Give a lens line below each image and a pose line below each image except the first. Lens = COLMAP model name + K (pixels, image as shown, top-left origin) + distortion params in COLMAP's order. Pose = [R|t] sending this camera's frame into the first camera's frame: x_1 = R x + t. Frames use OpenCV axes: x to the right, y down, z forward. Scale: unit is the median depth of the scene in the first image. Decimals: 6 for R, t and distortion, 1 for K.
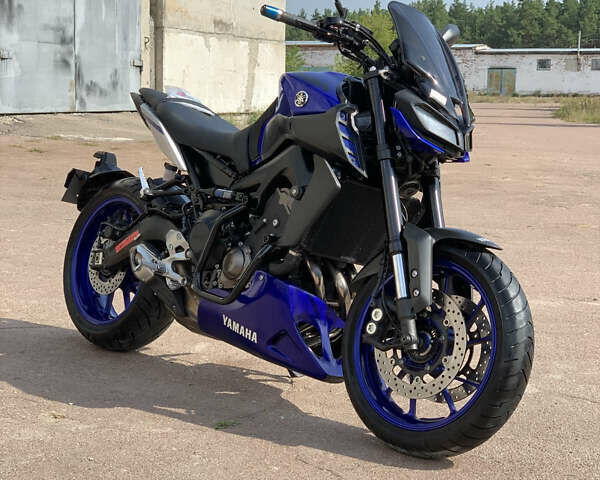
lens RADIAL K [[1195.3, 0, 300.0], [0, 1195.3, 240.0], [0, 0, 1]] dist [-0.040650, 1.472956]
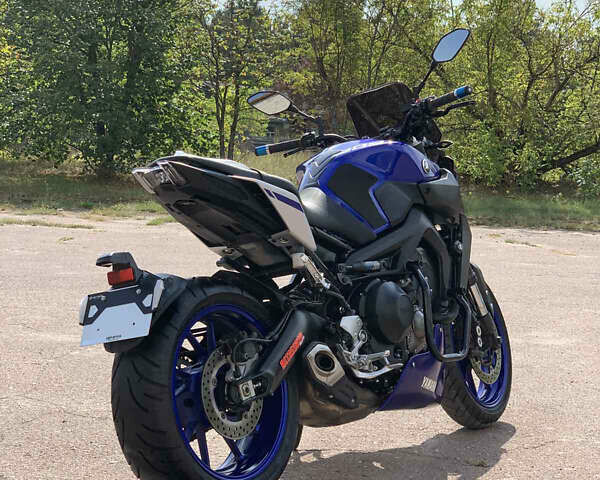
lens RADIAL K [[1195.3, 0, 300.0], [0, 1195.3, 240.0], [0, 0, 1]] dist [-0.040650, 1.472956]
pose [[-0.212328, -0.102305, 0.971828, -1.046013], [0.090454, 0.988177, 0.123789, -0.194360], [-0.973003, 0.114190, -0.200563, 1.315843]]
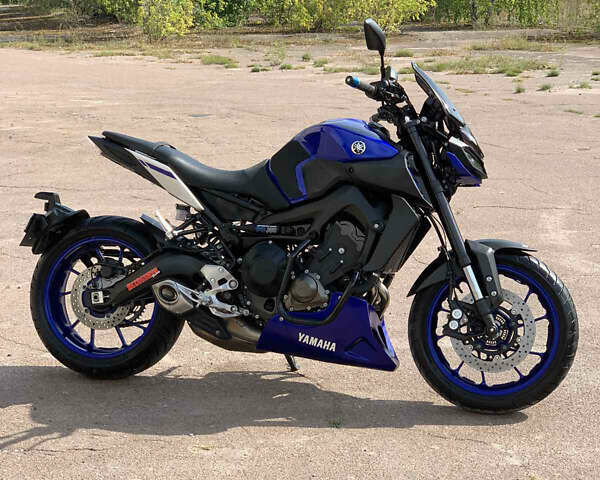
lens RADIAL K [[1195.3, 0, 300.0], [0, 1195.3, 240.0], [0, 0, 1]] dist [-0.040650, 1.472956]
pose [[0.827256, -0.144274, 0.542985, -0.701520], [0.097563, 0.988672, 0.114055, -0.165175], [-0.553289, -0.041378, 0.831961, 0.020938]]
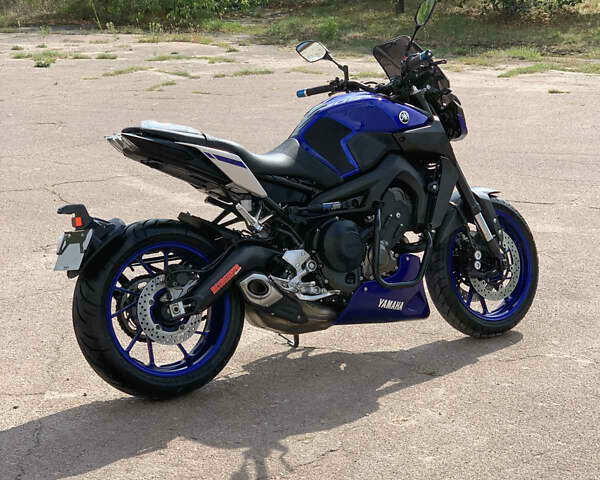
lens RADIAL K [[1195.3, 0, 300.0], [0, 1195.3, 240.0], [0, 0, 1]] dist [-0.040650, 1.472956]
pose [[0.176855, -0.249137, 0.952183, -1.256918], [0.126819, 0.965137, 0.228971, -0.293646], [-0.976032, 0.080261, 0.202285, 0.837748]]
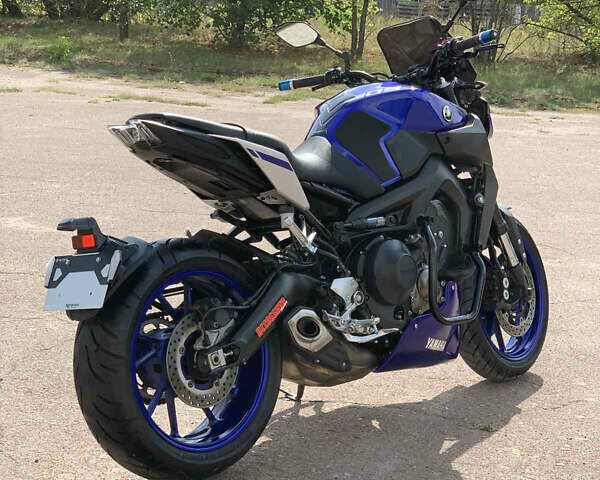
lens RADIAL K [[1195.3, 0, 300.0], [0, 1195.3, 240.0], [0, 0, 1]] dist [-0.040650, 1.472956]
pose [[-0.086140, -0.220940, 0.971476, -1.012723], [0.072505, 0.971124, 0.227289, -0.252650], [-0.993641, 0.090015, -0.067634, 1.181727]]
